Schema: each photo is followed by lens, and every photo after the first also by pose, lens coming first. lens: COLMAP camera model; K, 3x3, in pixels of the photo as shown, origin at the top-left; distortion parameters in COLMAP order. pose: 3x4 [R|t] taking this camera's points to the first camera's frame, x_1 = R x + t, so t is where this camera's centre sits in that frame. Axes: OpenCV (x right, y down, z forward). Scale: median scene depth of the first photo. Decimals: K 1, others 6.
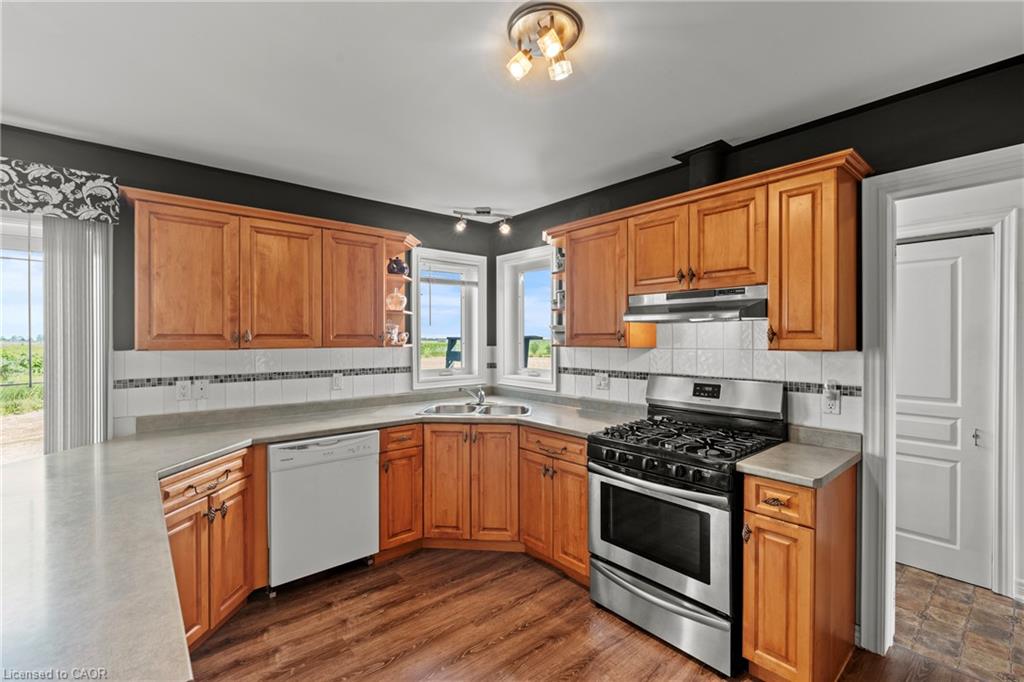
lens RADIAL K [[446.7, 0, 516.6], [0, 446.7, 339.6], [0, 0, 1]] dist [-0.002549, -0.000922]
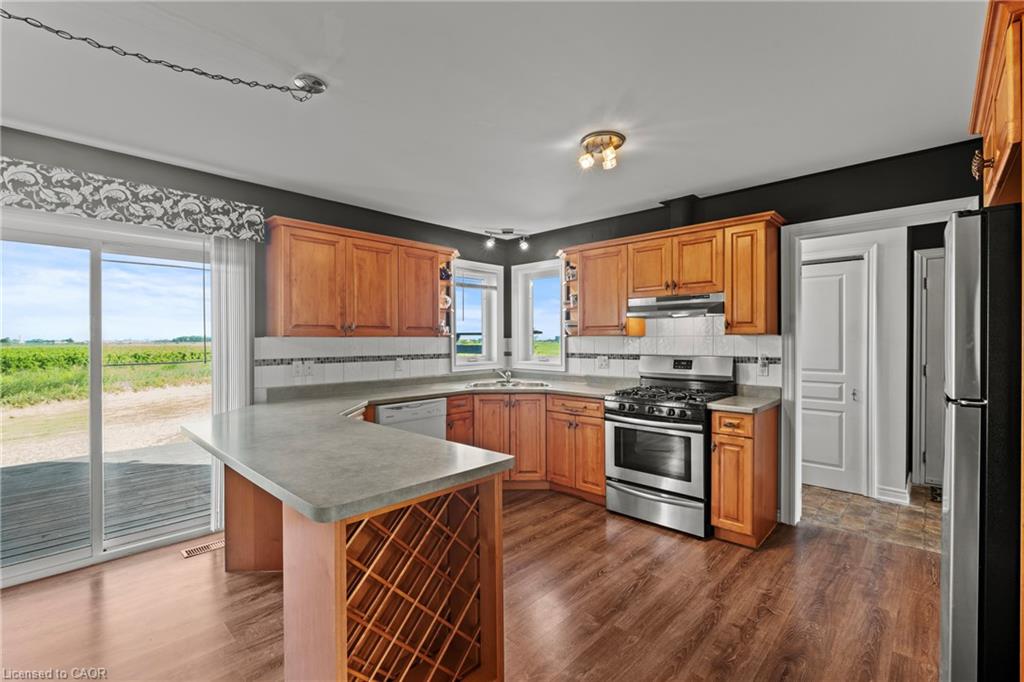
lens RADIAL K [[446.7, 0, 515.0], [0, 446.7, 339.7], [0, 0, 1]] dist [-0.002549, -0.000922]
pose [[0.994681, -0.001511, 0.102997, -0.264762], [0.001594, 0.999998, -0.000728, 0.033519], [-0.102995, 0.000888, 0.994681, -0.386871]]
